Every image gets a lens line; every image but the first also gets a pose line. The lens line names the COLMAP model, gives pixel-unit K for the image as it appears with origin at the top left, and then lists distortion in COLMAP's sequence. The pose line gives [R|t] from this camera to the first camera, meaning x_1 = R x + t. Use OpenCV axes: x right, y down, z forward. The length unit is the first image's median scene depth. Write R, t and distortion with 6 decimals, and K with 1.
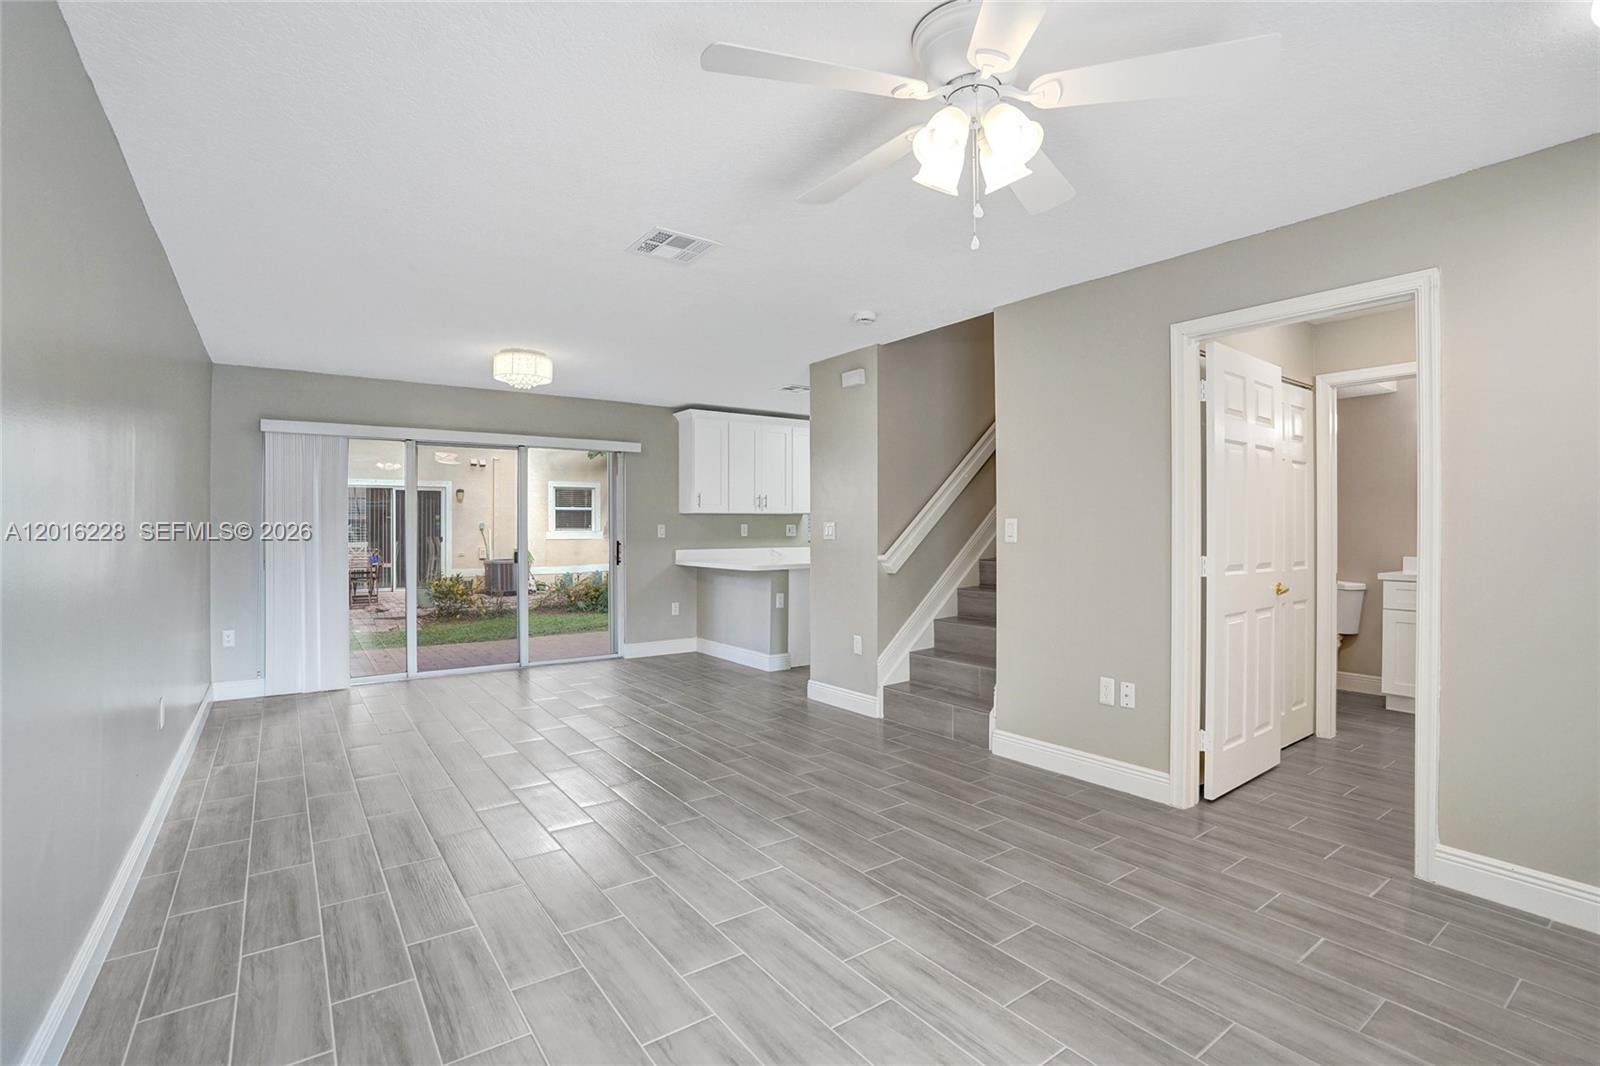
lens RADIAL K [[747.6, 0, 808.9], [0, 747.6, 530.8], [0, 0, 1]] dist [-0.071360, 0.023682]
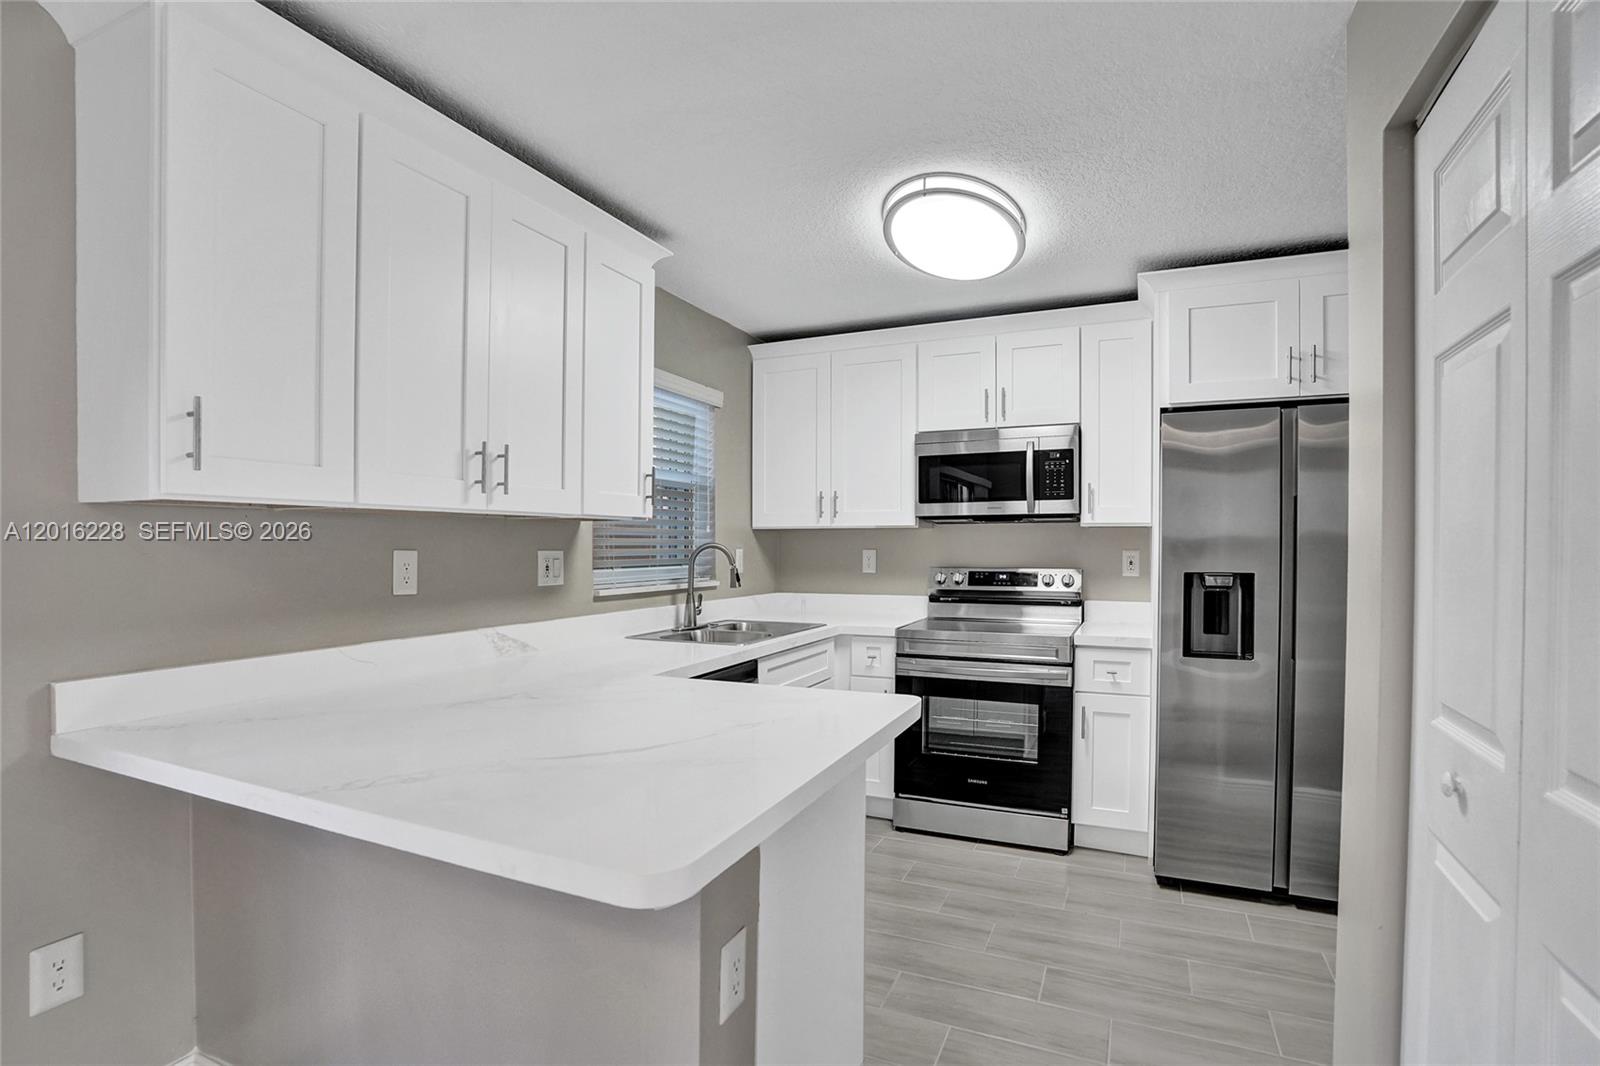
lens RADIAL K [[747.6, 0, 818.2], [0, 747.6, 557.2], [0, 0, 1]] dist [-0.071360, 0.023682]
pose [[0.861672, -0.003669, 0.507452, -0.163761], [-0.002585, 0.999929, 0.011618, -0.018066], [-0.507459, -0.011322, 0.861601, 1.222651]]
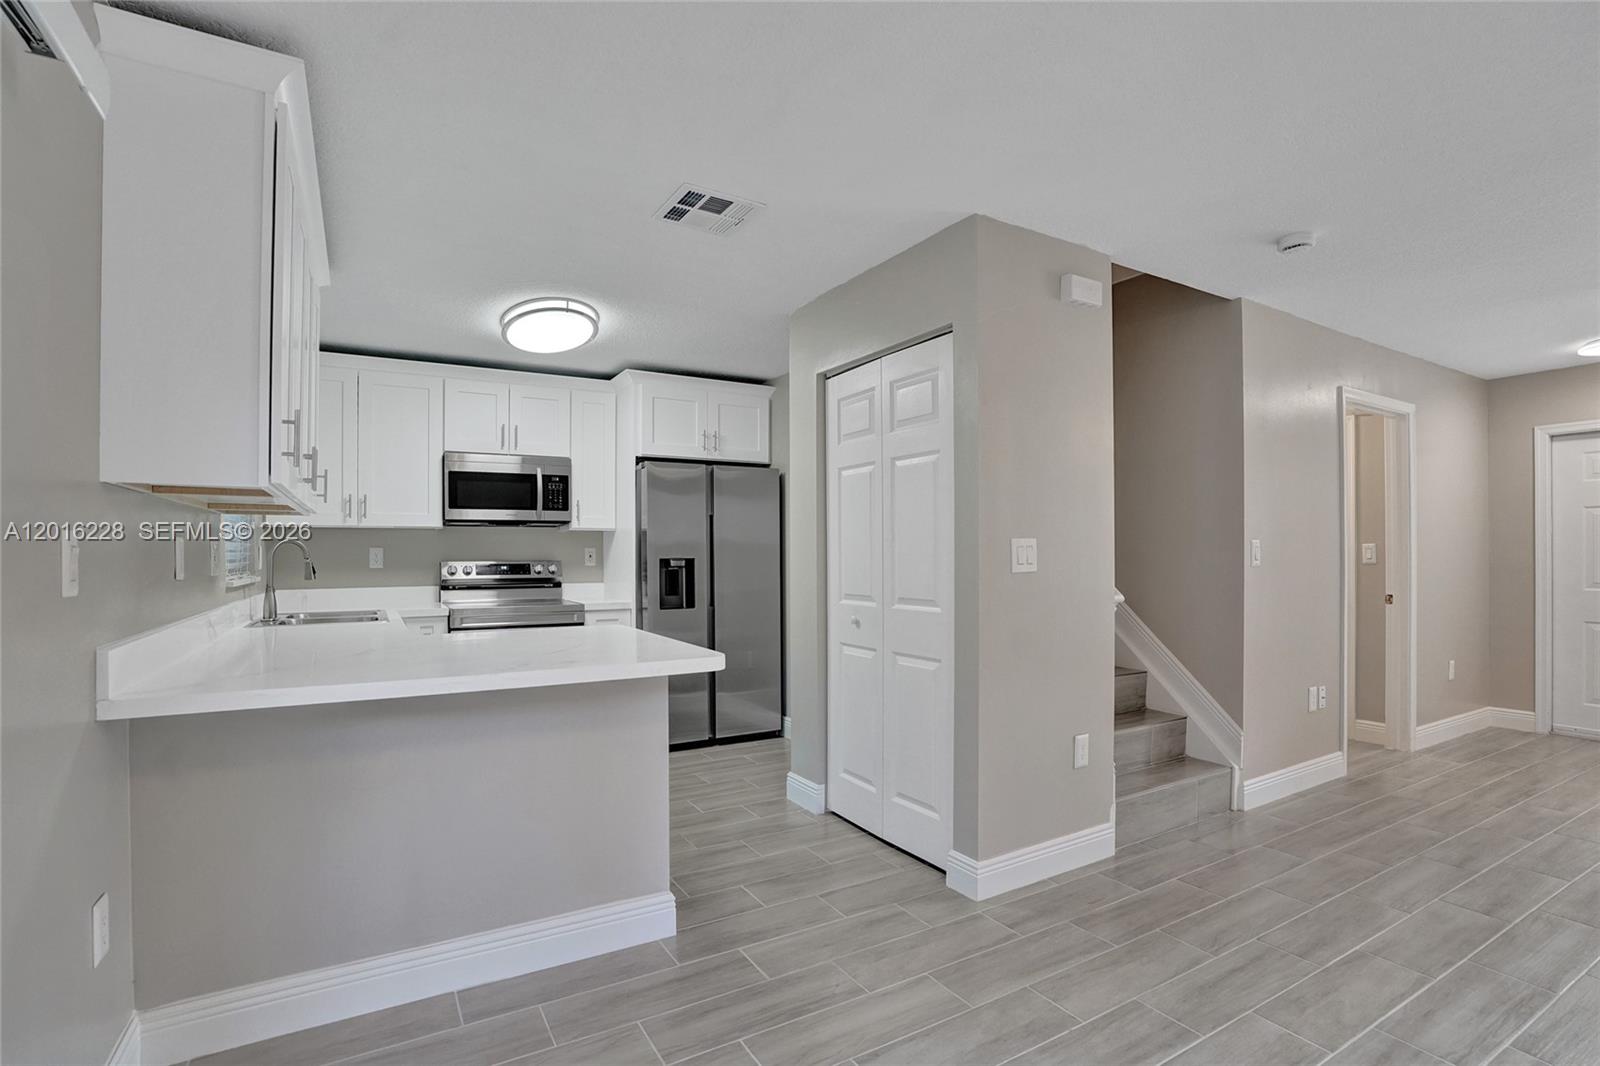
lens RADIAL K [[747.6, 0, 781.4], [0, 747.6, 560.7], [0, 0, 1]] dist [-0.071360, 0.023682]
pose [[0.114251, -0.005123, 0.993439, -0.597570], [0.005821, 0.999973, 0.004487, 0.000470], [-0.993435, 0.005270, 0.114278, 1.311499]]
